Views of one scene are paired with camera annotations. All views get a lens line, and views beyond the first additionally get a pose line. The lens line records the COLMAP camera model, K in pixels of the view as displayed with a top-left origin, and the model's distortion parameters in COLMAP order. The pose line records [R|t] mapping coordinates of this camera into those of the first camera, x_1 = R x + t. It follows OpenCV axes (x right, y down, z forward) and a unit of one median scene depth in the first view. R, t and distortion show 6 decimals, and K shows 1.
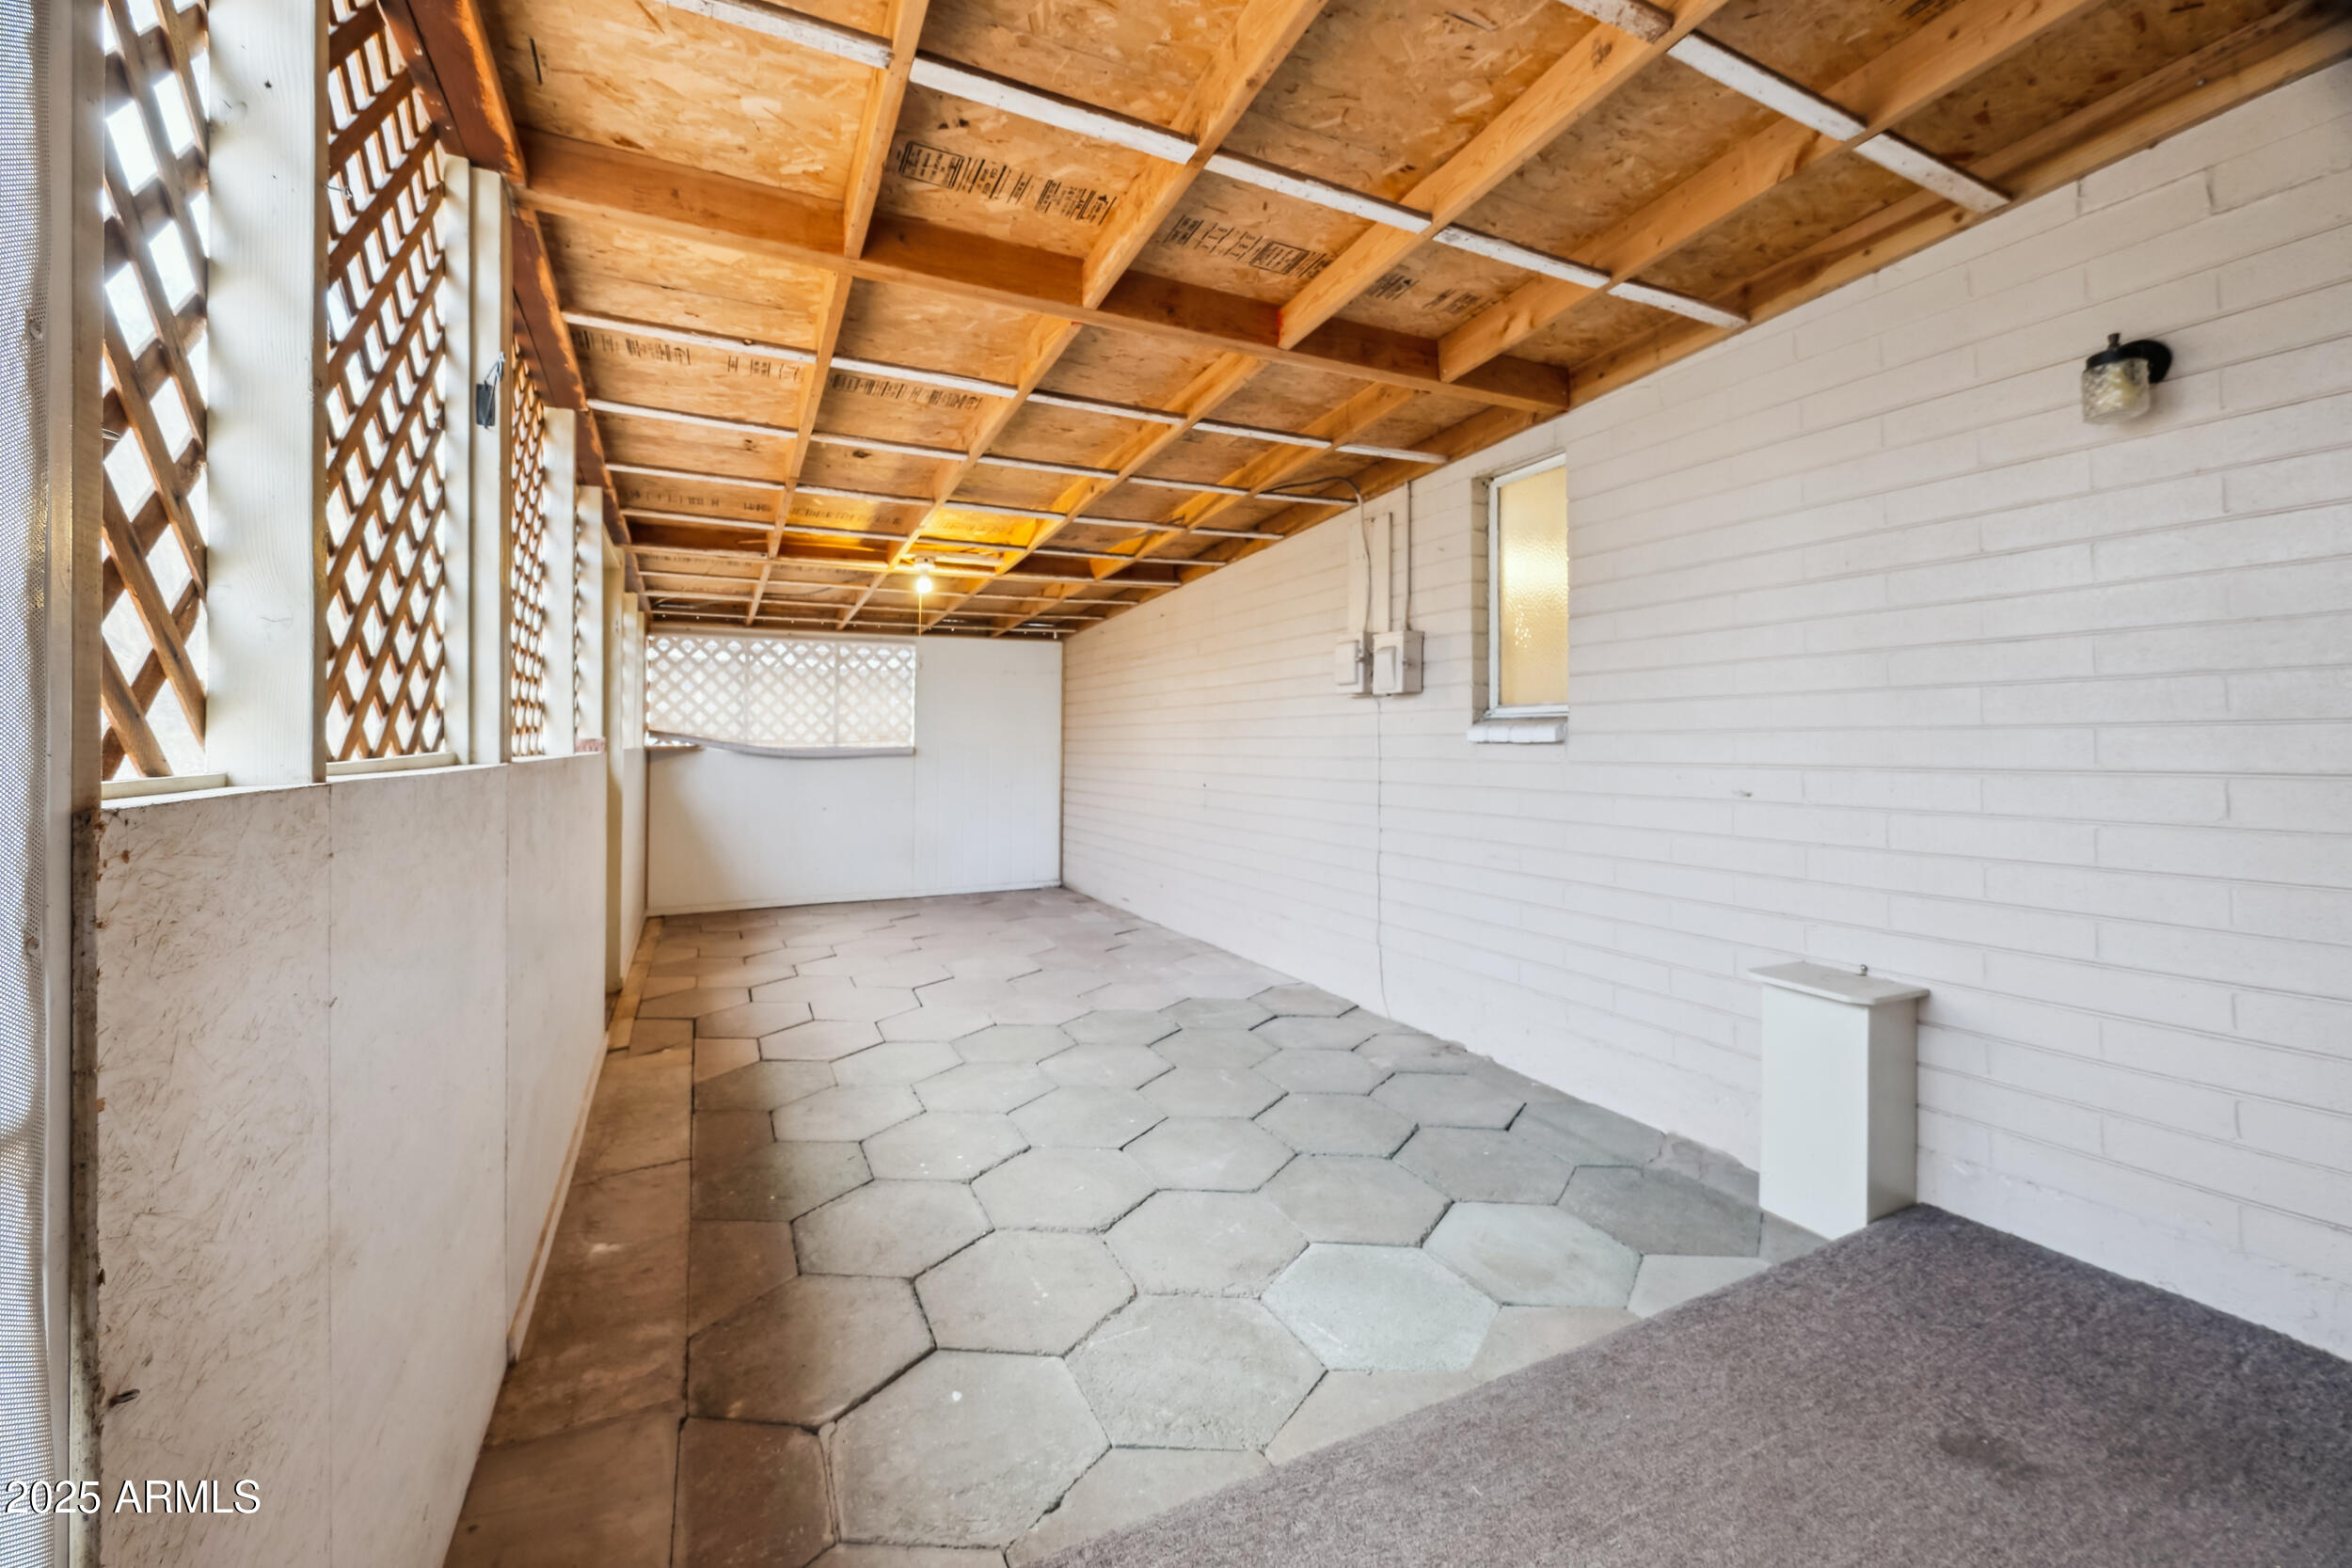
lens RADIAL K [[926.9, 0, 1183.1], [0, 926.9, 732.4], [0, 0, 1]] dist [-0.002300, -0.000709]
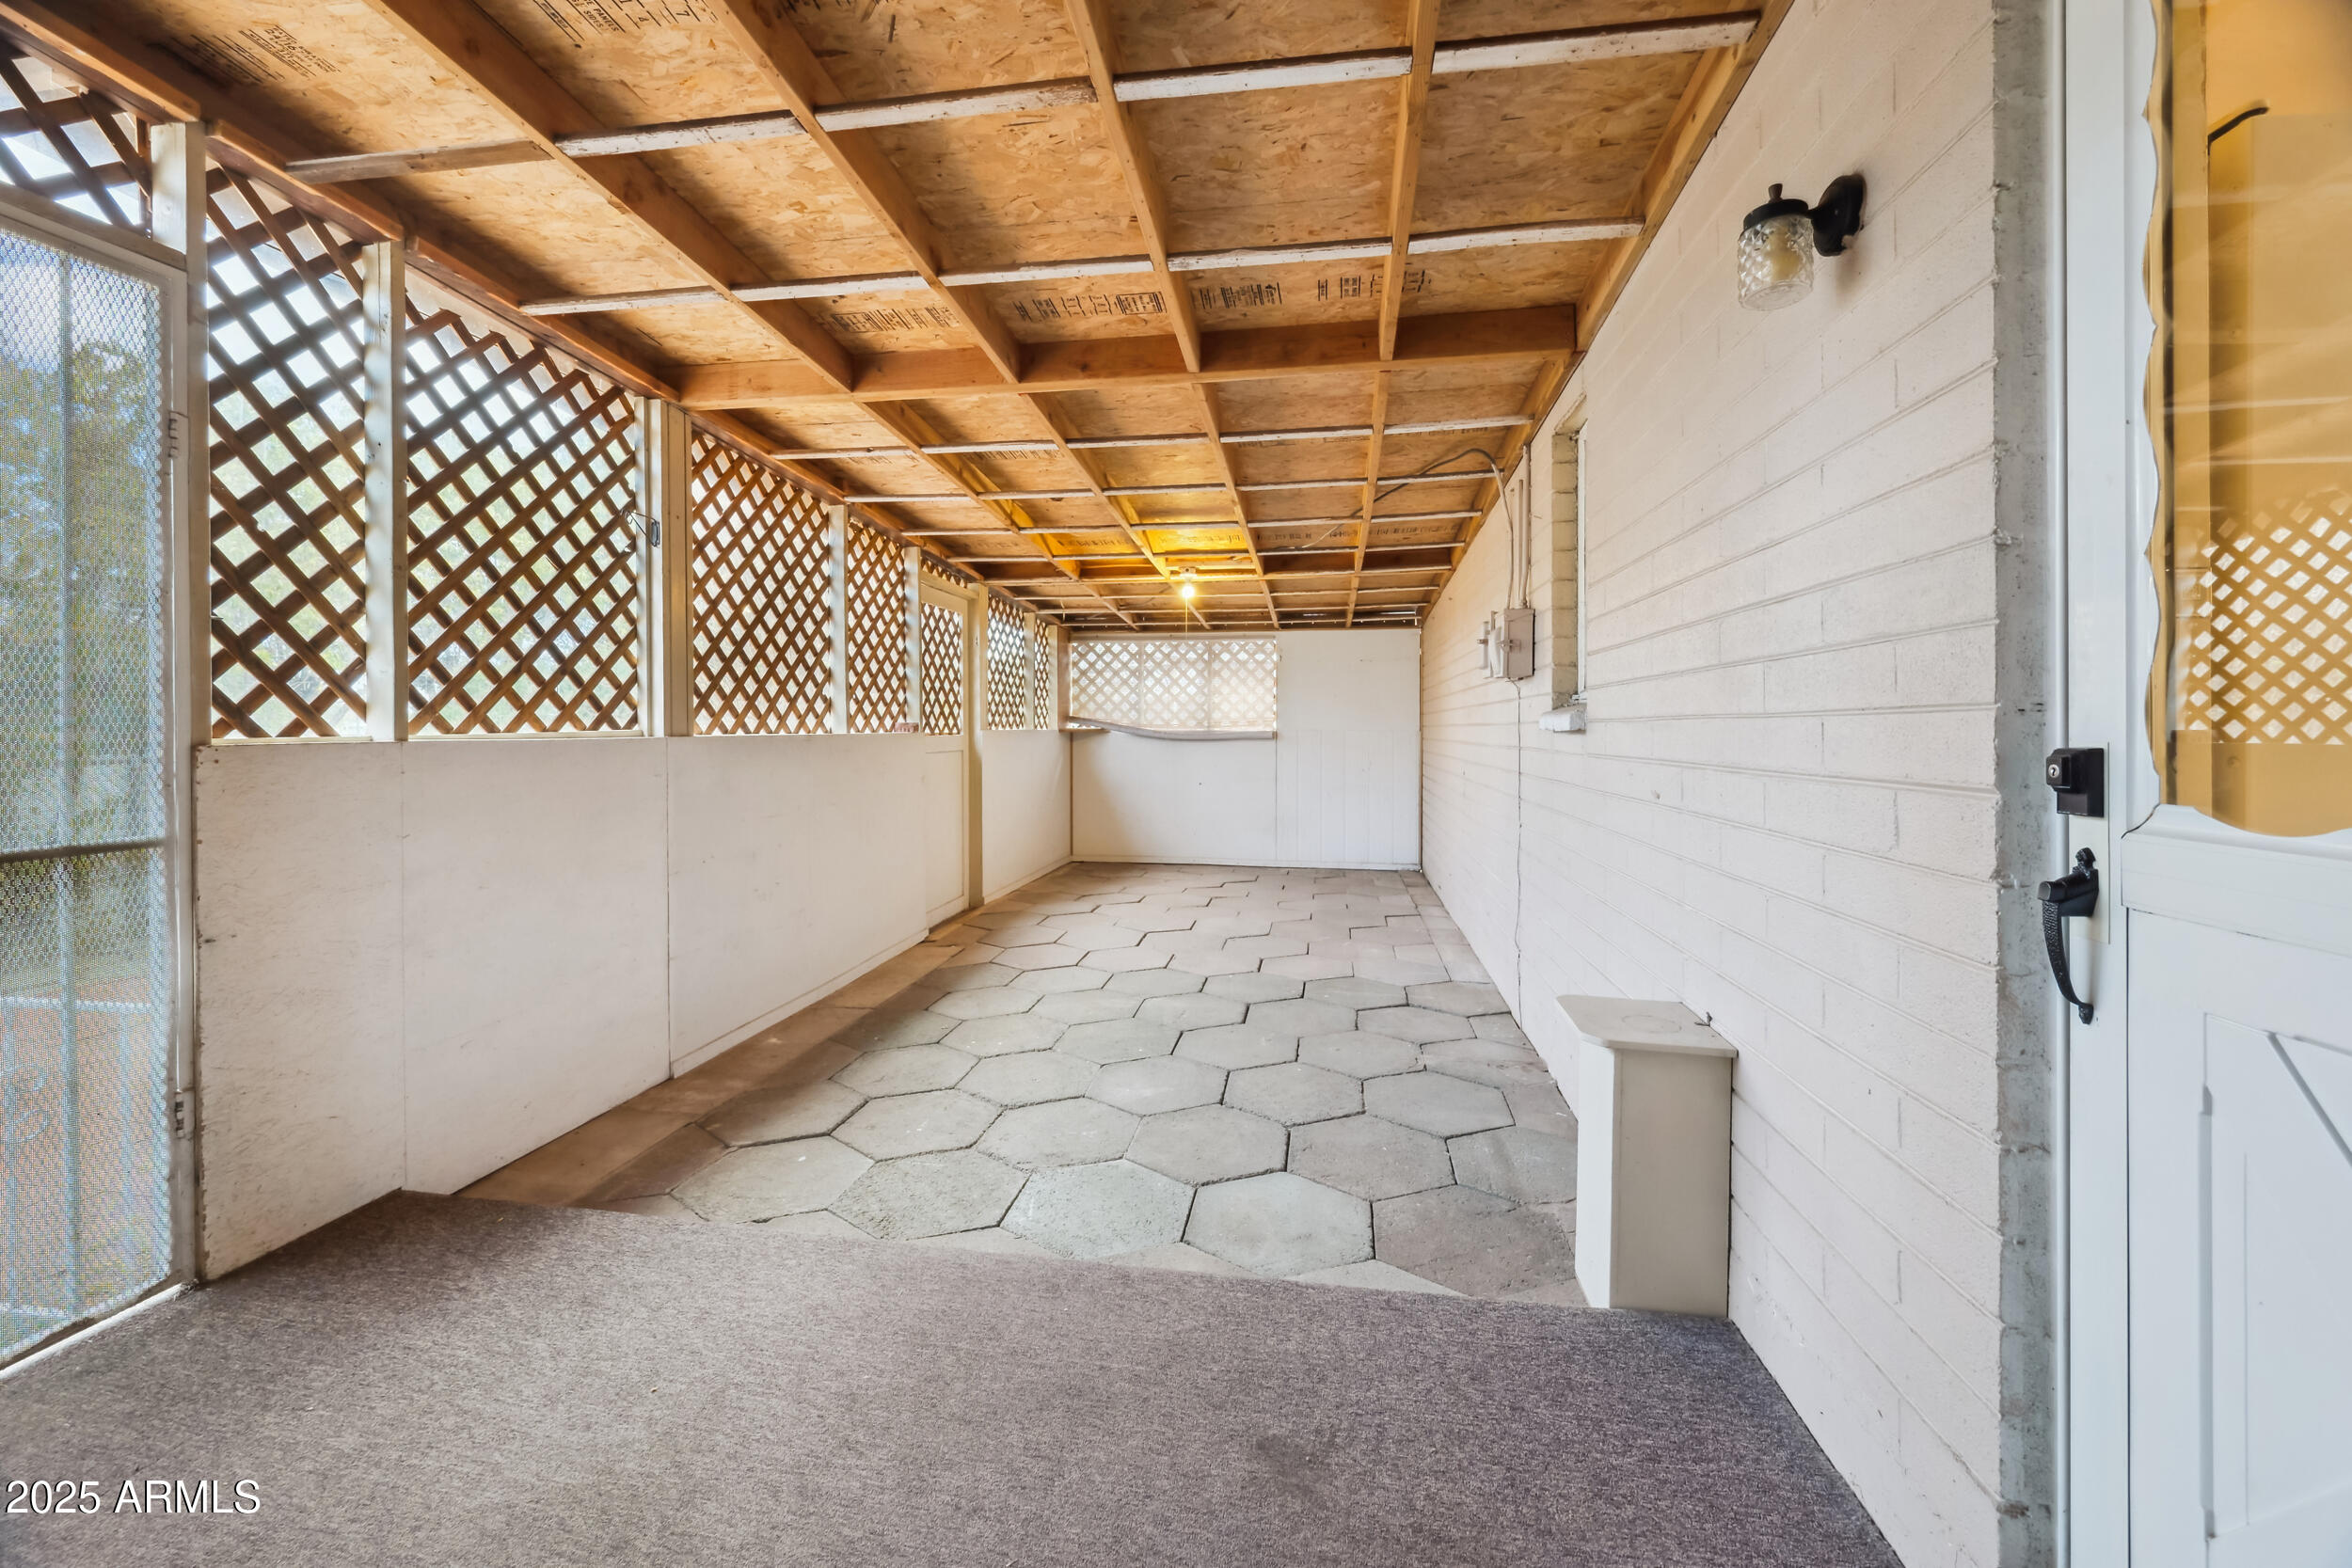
lens RADIAL K [[926.9, 0, 1184.9], [0, 926.9, 734.4], [0, 0, 1]] dist [-0.002300, -0.000709]
pose [[0.821446, 0.011095, -0.570178, 0.680480], [-0.001209, 0.999842, 0.017715, -0.001796], [0.570285, -0.013863, 0.821330, 0.075455]]
